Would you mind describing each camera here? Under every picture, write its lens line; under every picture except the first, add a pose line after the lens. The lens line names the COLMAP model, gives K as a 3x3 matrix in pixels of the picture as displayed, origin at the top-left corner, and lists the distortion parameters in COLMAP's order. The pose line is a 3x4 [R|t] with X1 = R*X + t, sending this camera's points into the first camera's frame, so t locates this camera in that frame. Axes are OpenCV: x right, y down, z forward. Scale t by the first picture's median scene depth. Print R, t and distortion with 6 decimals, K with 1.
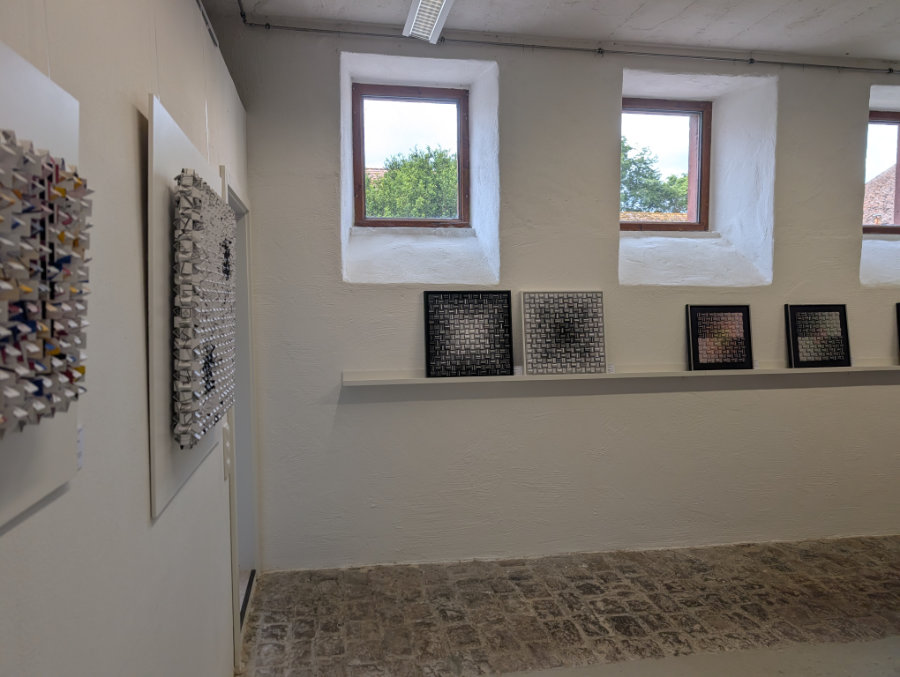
lens RADIAL K [[647.3, 0, 447.5], [0, 647.3, 349.8], [0, 0, 1]] dist [0.019600, -0.013021]
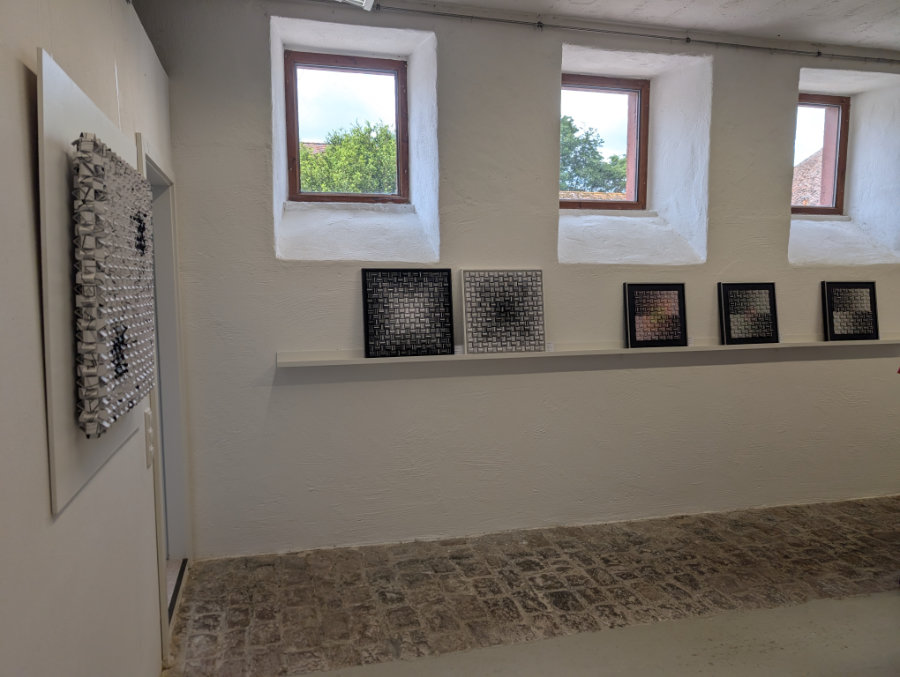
lens RADIAL K [[647.3, 0, 447.5], [0, 647.3, 349.8], [0, 0, 1]] dist [0.019600, -0.013021]
pose [[0.996603, -0.008245, 0.081938, 0.011251], [0.005567, 0.999444, 0.032862, -0.000493], [-0.082163, -0.032295, 0.996095, 0.015274]]
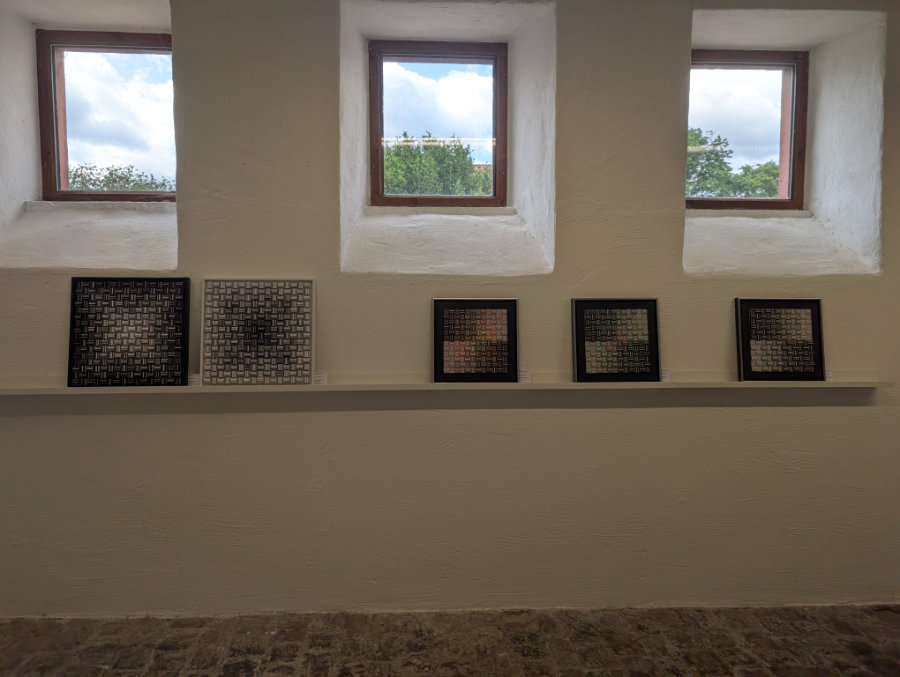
lens RADIAL K [[647.3, 0, 447.5], [0, 647.3, 349.8], [0, 0, 1]] dist [0.019600, -0.013021]
pose [[0.993915, 0.014096, -0.109247, 0.500715], [-0.014658, 0.999883, -0.004337, -0.005000], [0.109173, 0.005912, 0.994005, 0.249420]]
